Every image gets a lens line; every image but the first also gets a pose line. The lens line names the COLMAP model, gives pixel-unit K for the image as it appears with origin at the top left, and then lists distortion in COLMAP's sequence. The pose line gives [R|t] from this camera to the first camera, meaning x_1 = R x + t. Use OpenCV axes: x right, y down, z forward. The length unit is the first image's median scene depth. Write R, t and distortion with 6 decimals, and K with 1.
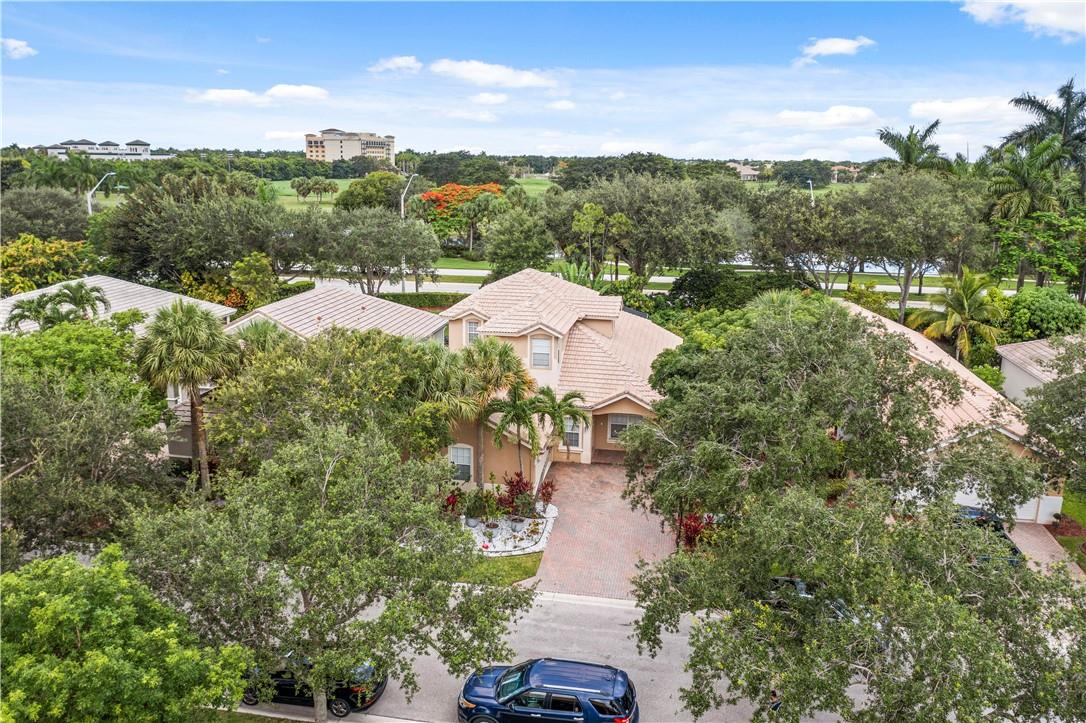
lens RADIAL K [[852.8, 0, 543.6], [0, 852.8, 360.9], [0, 0, 1]] dist [-0.012287, 0.009280]
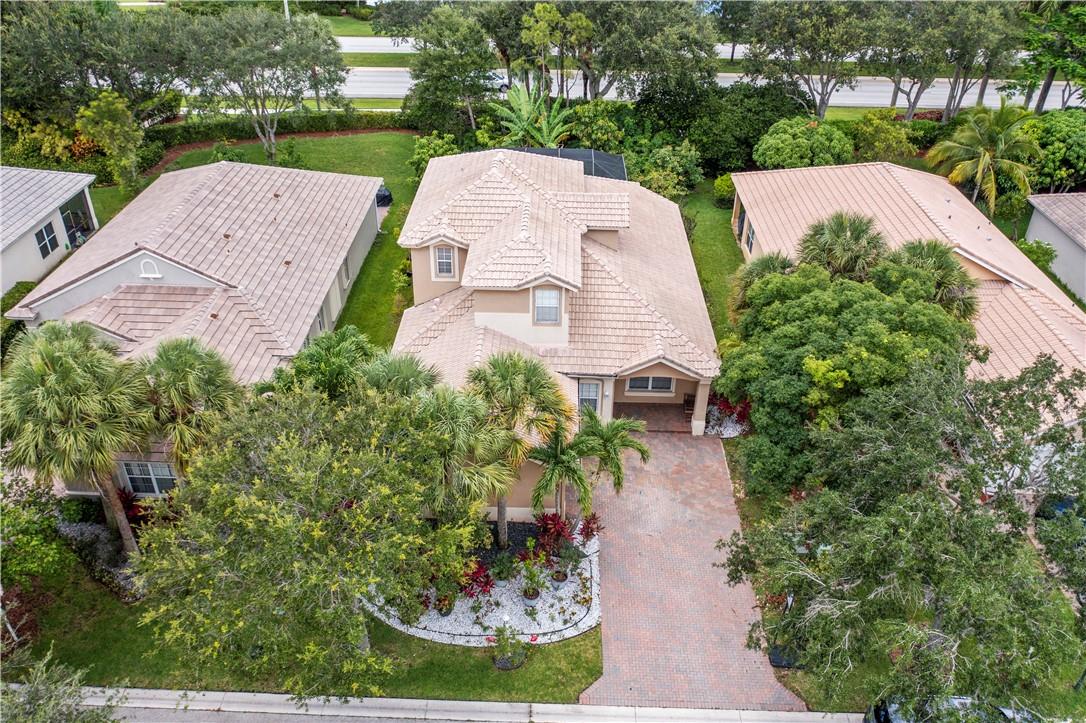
lens RADIAL K [[852.8, 0, 541.0], [0, 852.8, 362.4], [0, 0, 1]] dist [-0.012287, 0.009280]
pose [[0.989760, -0.079722, 0.118400, -0.075303], [0.035667, 0.941312, 0.335648, -0.160160], [-0.138210, -0.327988, 0.934517, 0.195347]]
